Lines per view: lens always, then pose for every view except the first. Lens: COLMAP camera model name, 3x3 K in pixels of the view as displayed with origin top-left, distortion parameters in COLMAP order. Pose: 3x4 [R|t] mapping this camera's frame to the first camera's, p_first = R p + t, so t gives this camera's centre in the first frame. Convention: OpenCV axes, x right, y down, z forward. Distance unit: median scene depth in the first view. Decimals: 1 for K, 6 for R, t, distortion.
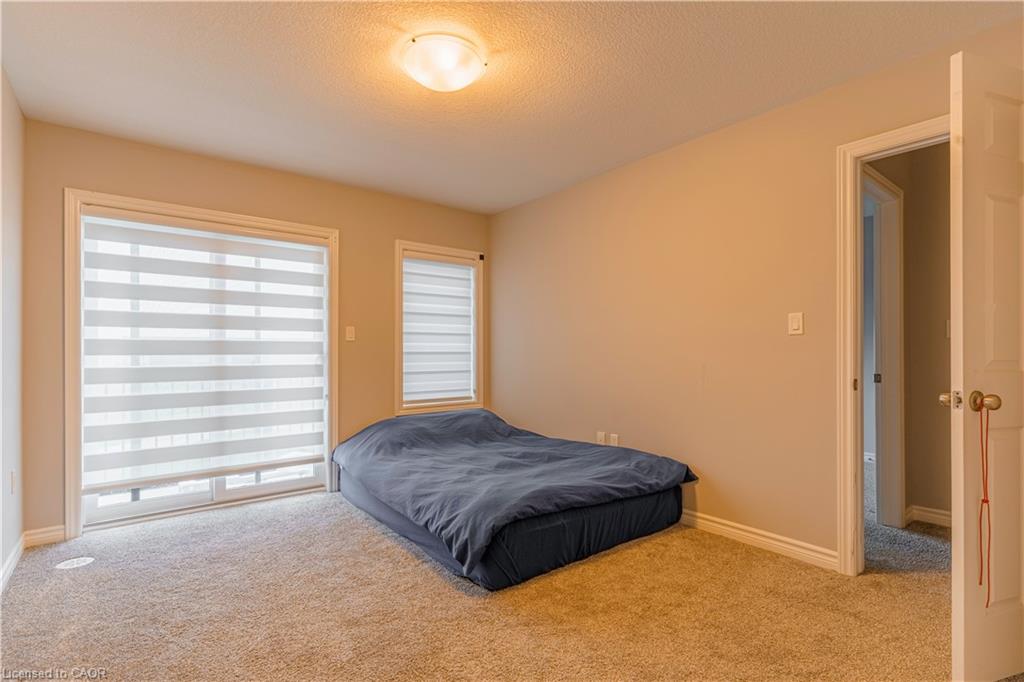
lens RADIAL K [[502.3, 0, 513.2], [0, 502.3, 320.1], [0, 0, 1]] dist [0.002852, 0.000214]
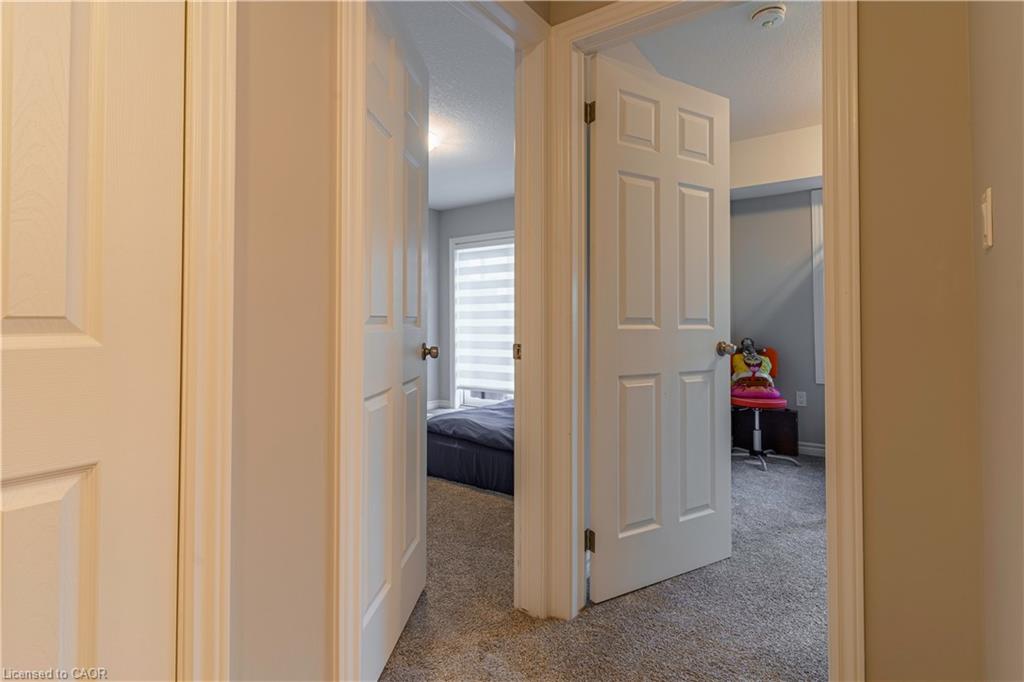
lens RADIAL K [[502.3, 0, 513.2], [0, 502.3, 320.1], [0, 0, 1]] dist [0.002852, 0.000214]
pose [[0.260577, -0.013348, -0.965361, 1.215769], [0.055915, 0.998435, 0.001288, 0.085728], [0.963833, -0.054313, 0.260915, 0.748904]]
